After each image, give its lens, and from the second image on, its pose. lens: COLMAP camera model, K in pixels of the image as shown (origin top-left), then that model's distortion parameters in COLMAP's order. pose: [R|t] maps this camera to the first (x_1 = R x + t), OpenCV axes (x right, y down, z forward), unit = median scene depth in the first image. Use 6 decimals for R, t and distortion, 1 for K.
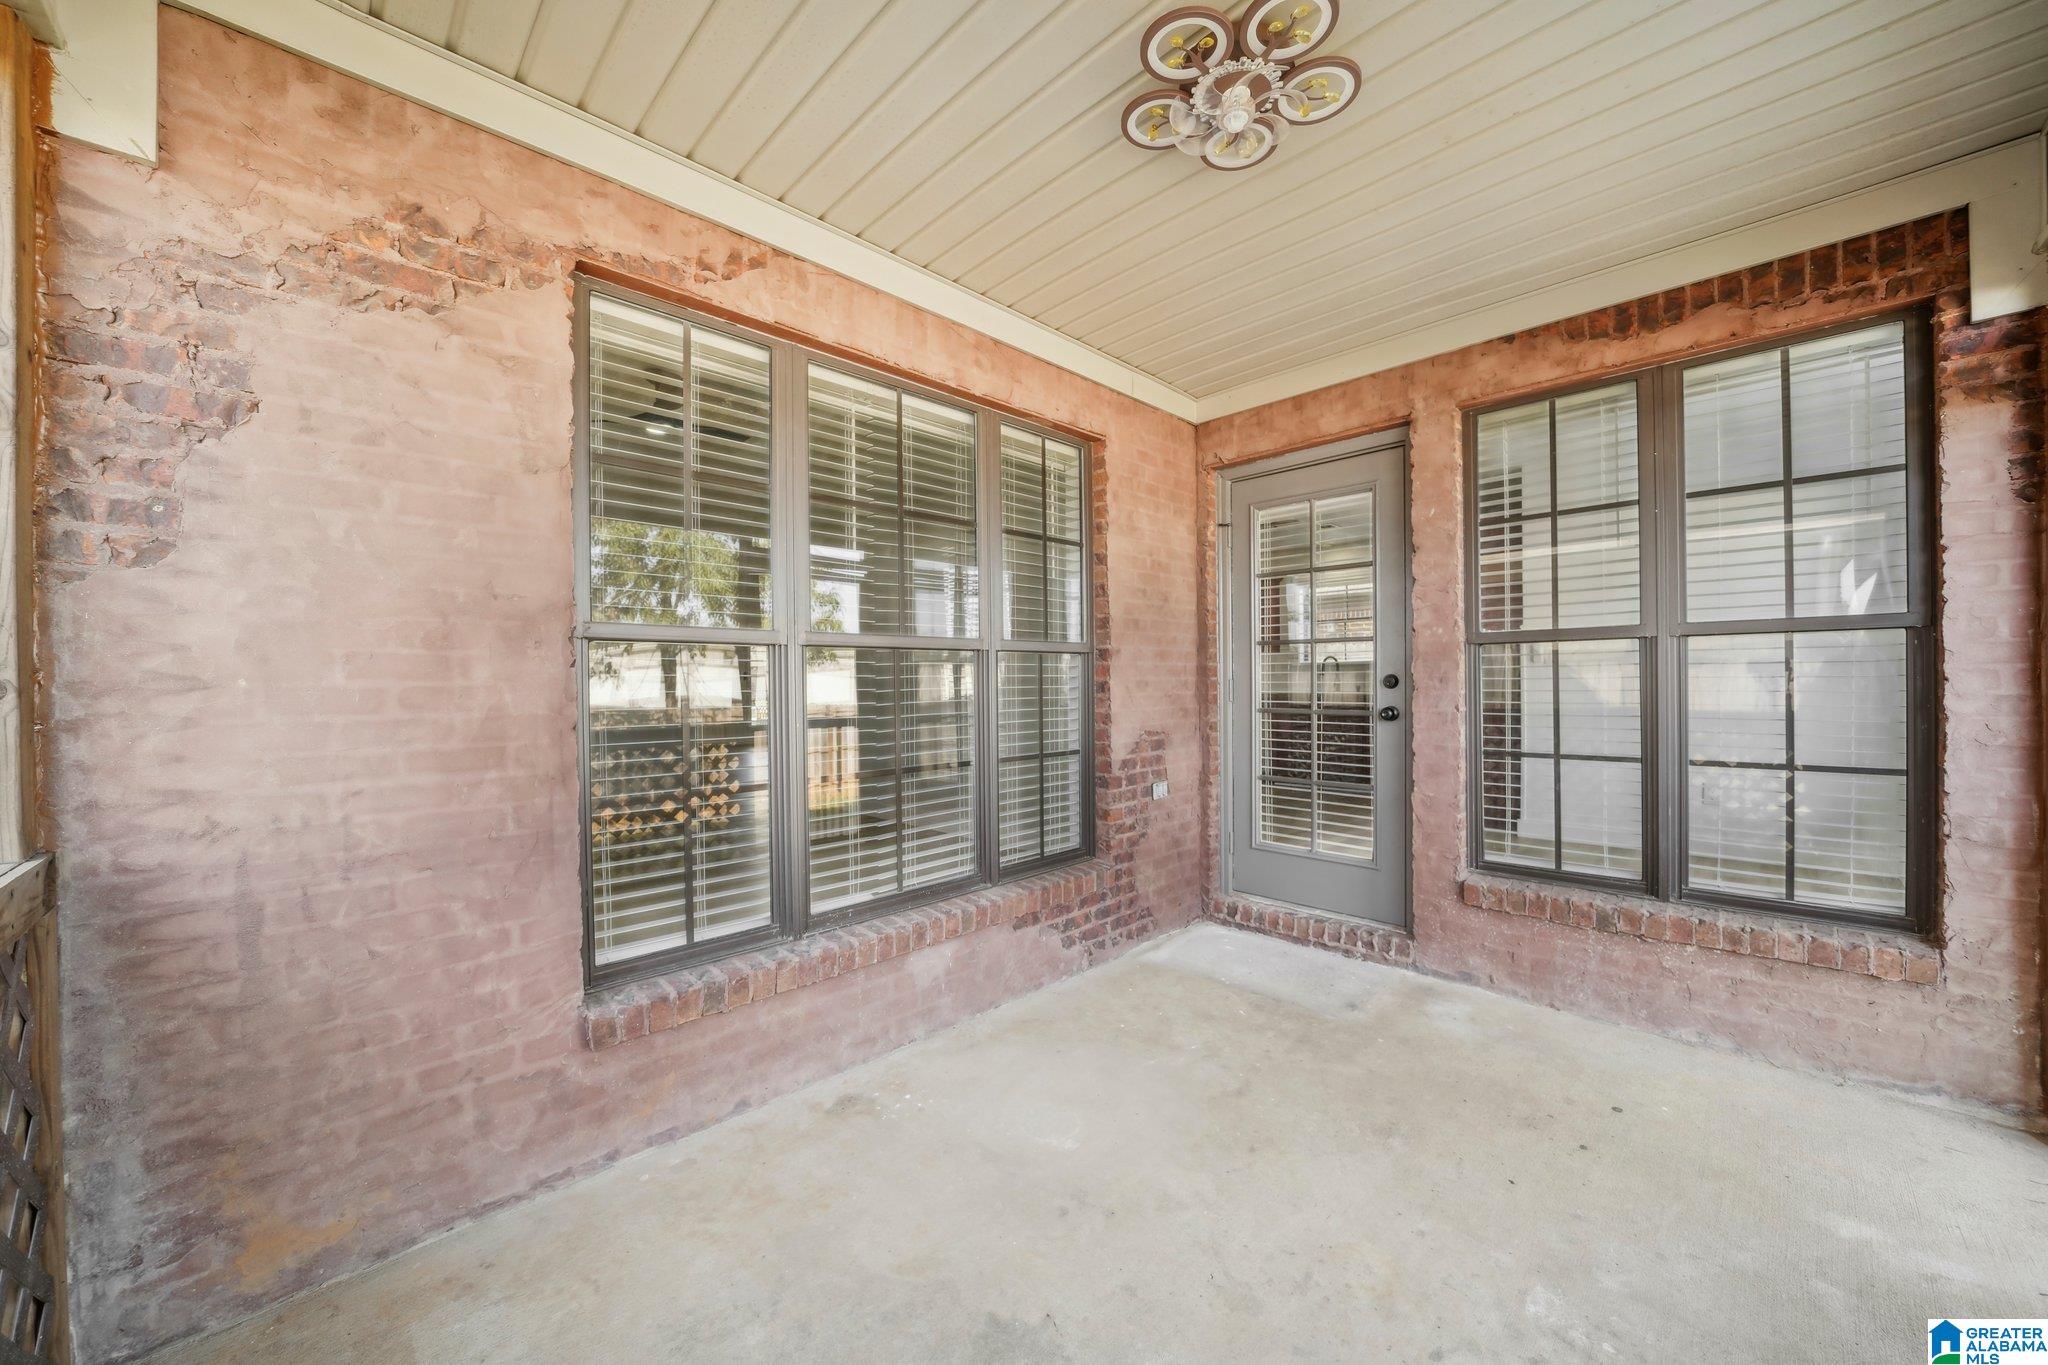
lens RADIAL K [[740.4, 0, 1024.0], [0, 740.4, 682.5], [0, 0, 1]] dist [-0.023264, 0.000211]
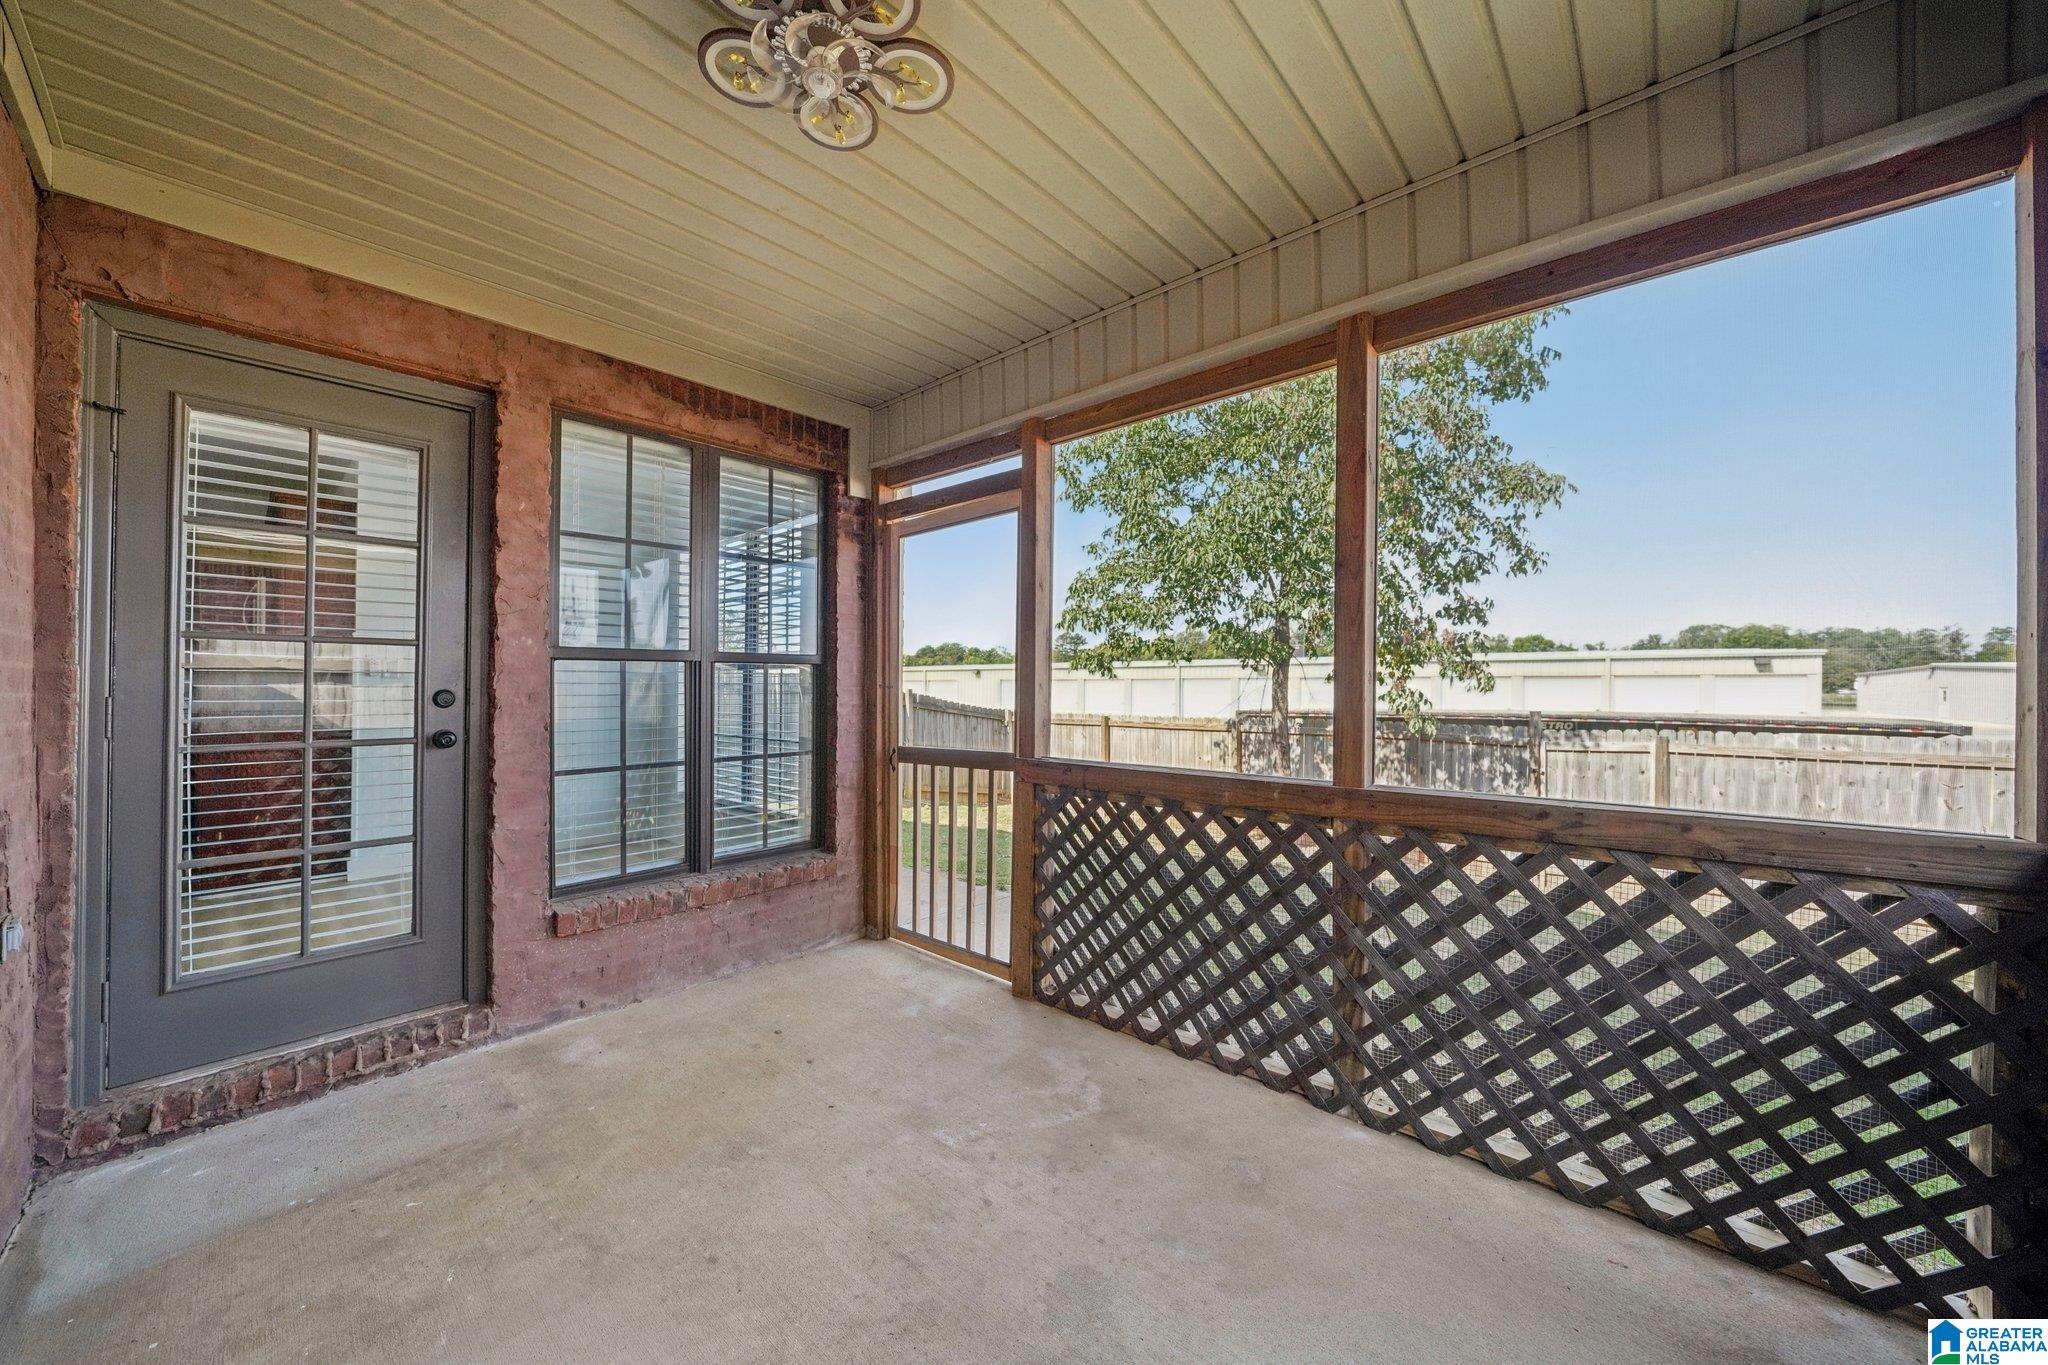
lens RADIAL K [[735.4, 0, 1018.9], [0, 735.4, 688.8], [0, 0, 1]] dist [-0.001126, 0.000049]
pose [[-0.050925, 0.009333, 0.998659, -0.381696], [0.005184, 0.999945, -0.009081, -0.001911], [-0.998689, 0.004715, -0.050970, 0.481760]]
